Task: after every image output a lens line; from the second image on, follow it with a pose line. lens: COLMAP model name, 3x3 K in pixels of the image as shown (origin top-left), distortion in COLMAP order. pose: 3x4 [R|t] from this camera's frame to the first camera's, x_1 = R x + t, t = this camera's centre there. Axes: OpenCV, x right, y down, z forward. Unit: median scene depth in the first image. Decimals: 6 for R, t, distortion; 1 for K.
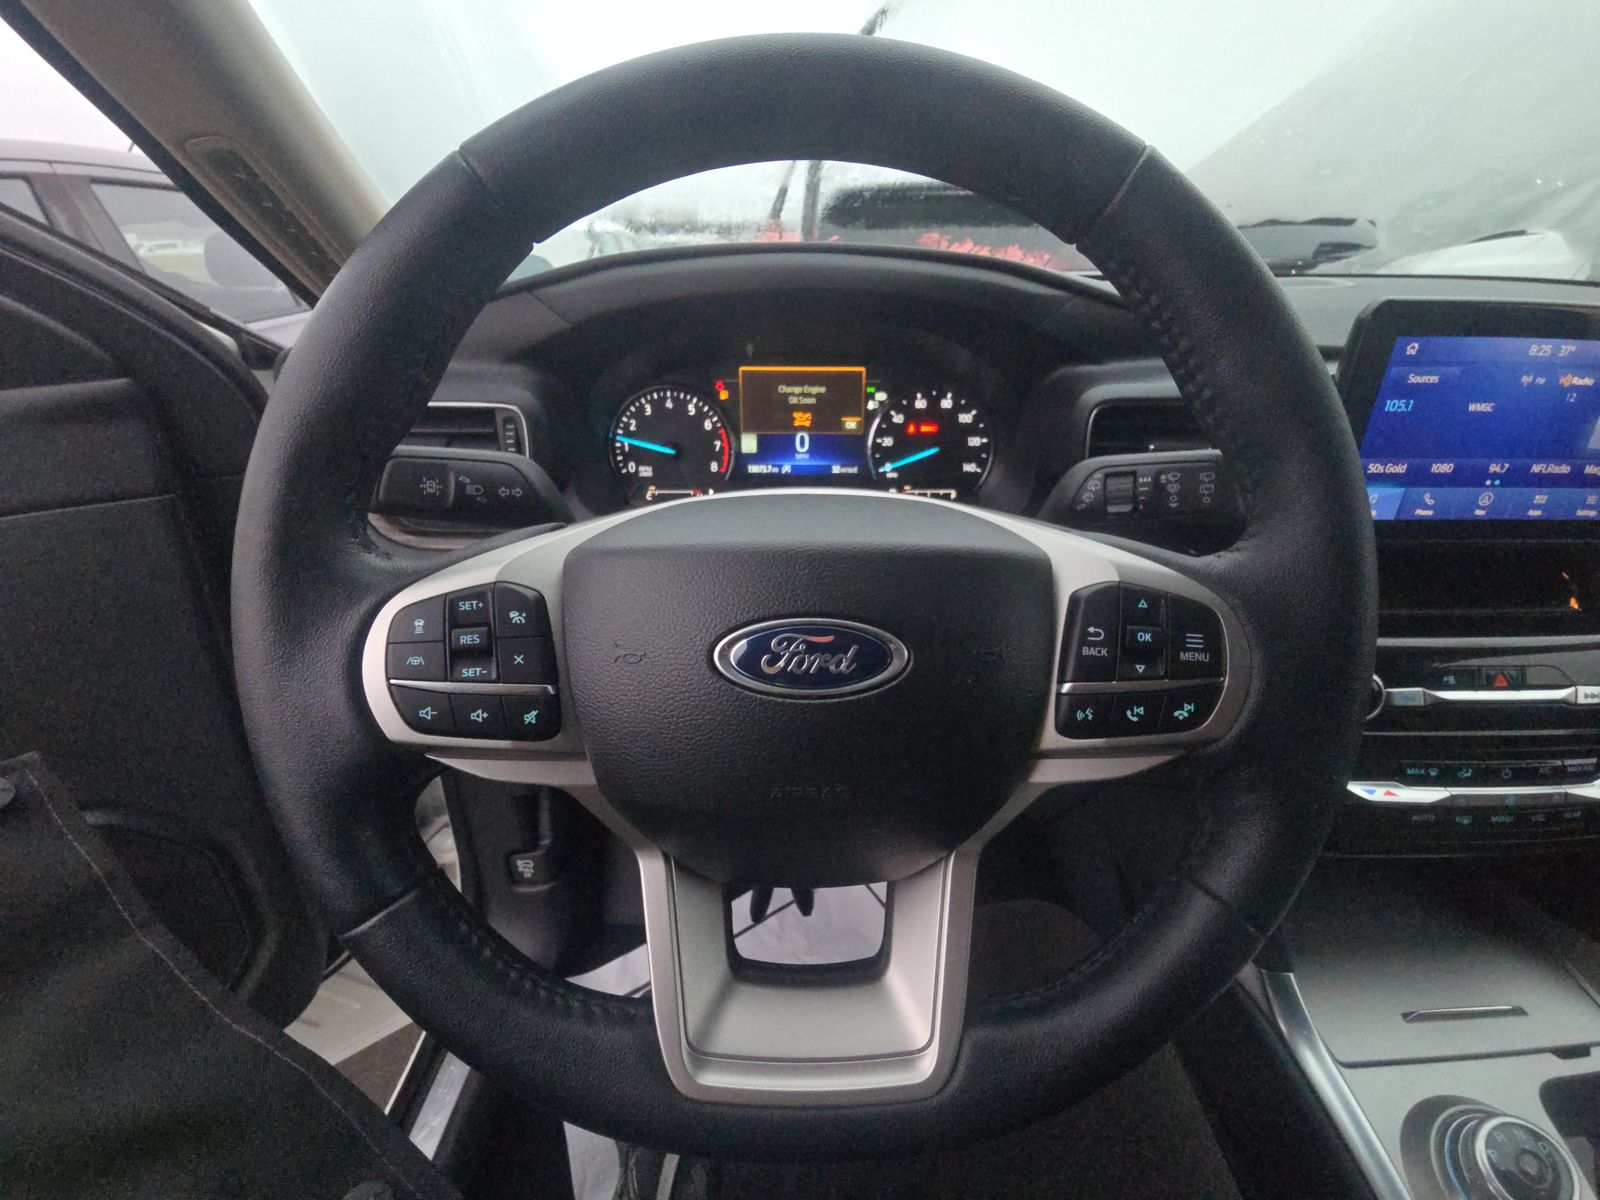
lens RADIAL K [[644.8, 0, 800.0], [0, 644.8, 600.0], [0, 0, 1]] dist [-0.002025, -0.000582]
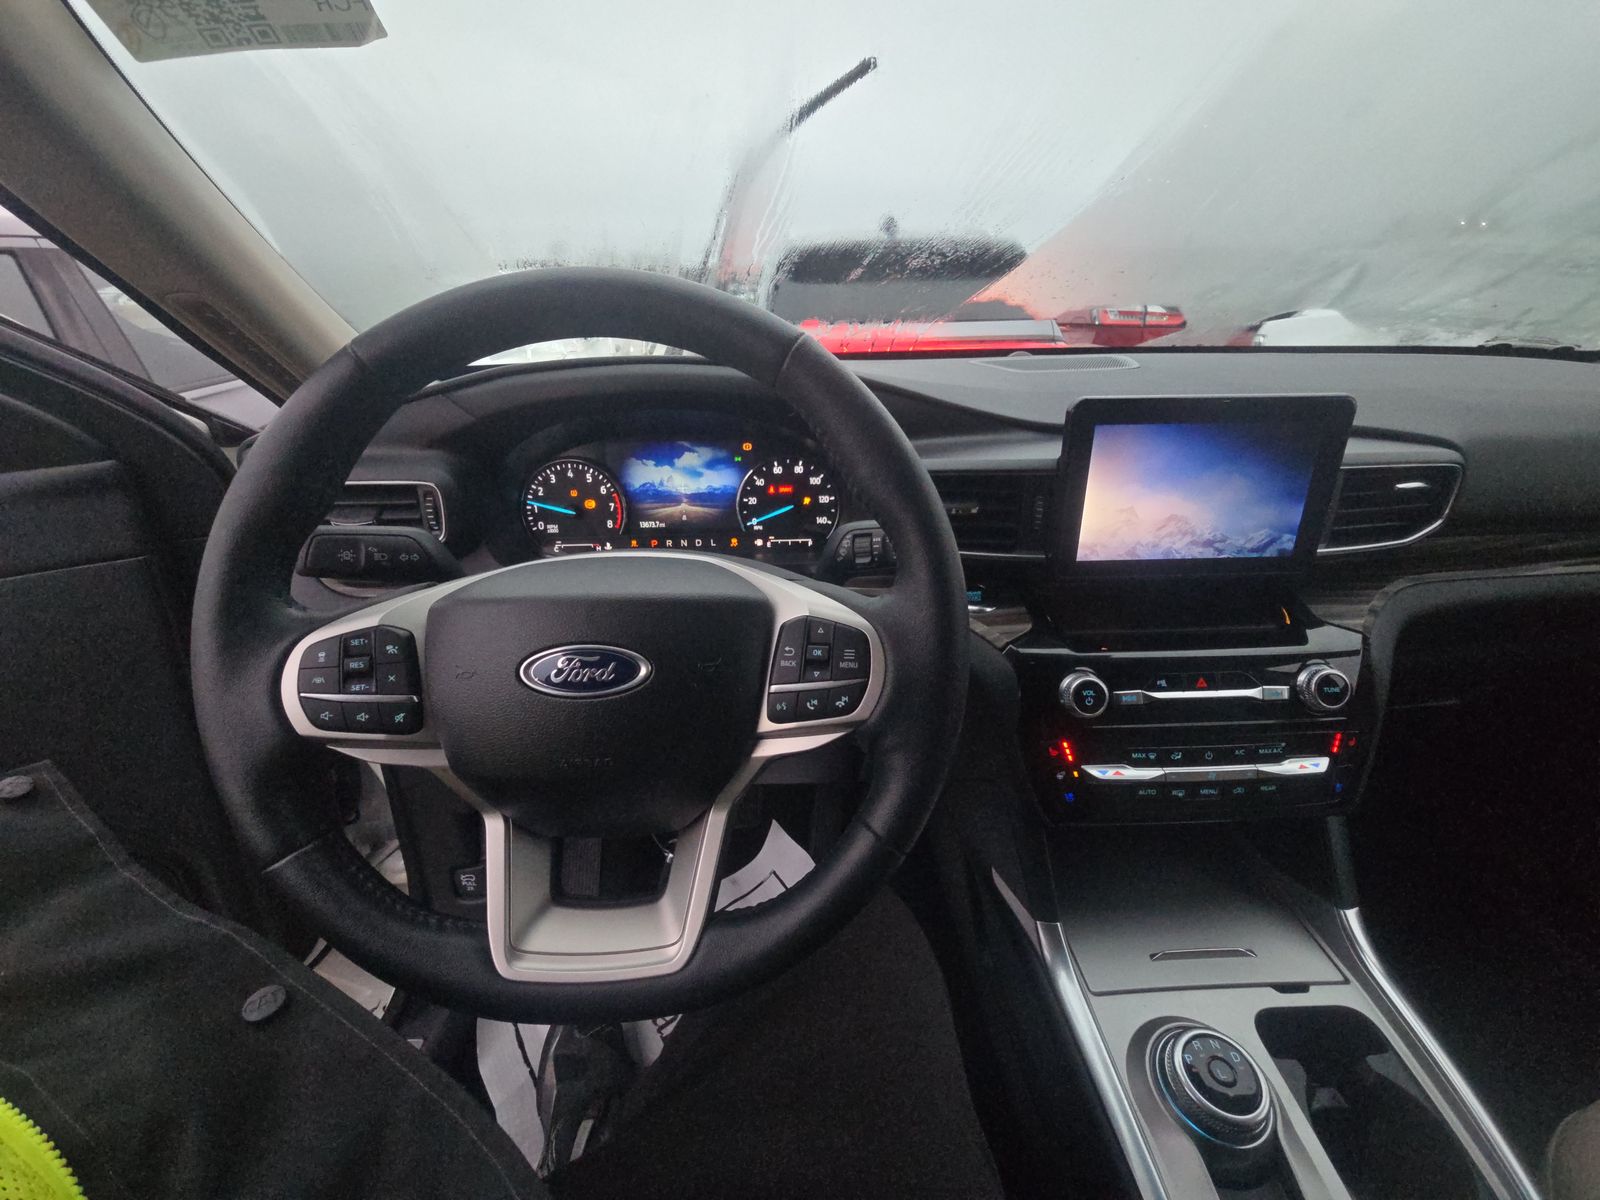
lens RADIAL K [[641.8, 0, 800.0], [0, 641.8, 600.0], [0, 0, 1]] dist [0.000042, 0.000161]
pose [[0.999468, -0.021937, 0.024148, 0.322730], [0.023116, 0.998499, -0.049659, 0.006273], [-0.023023, 0.050190, 0.998474, -0.341904]]
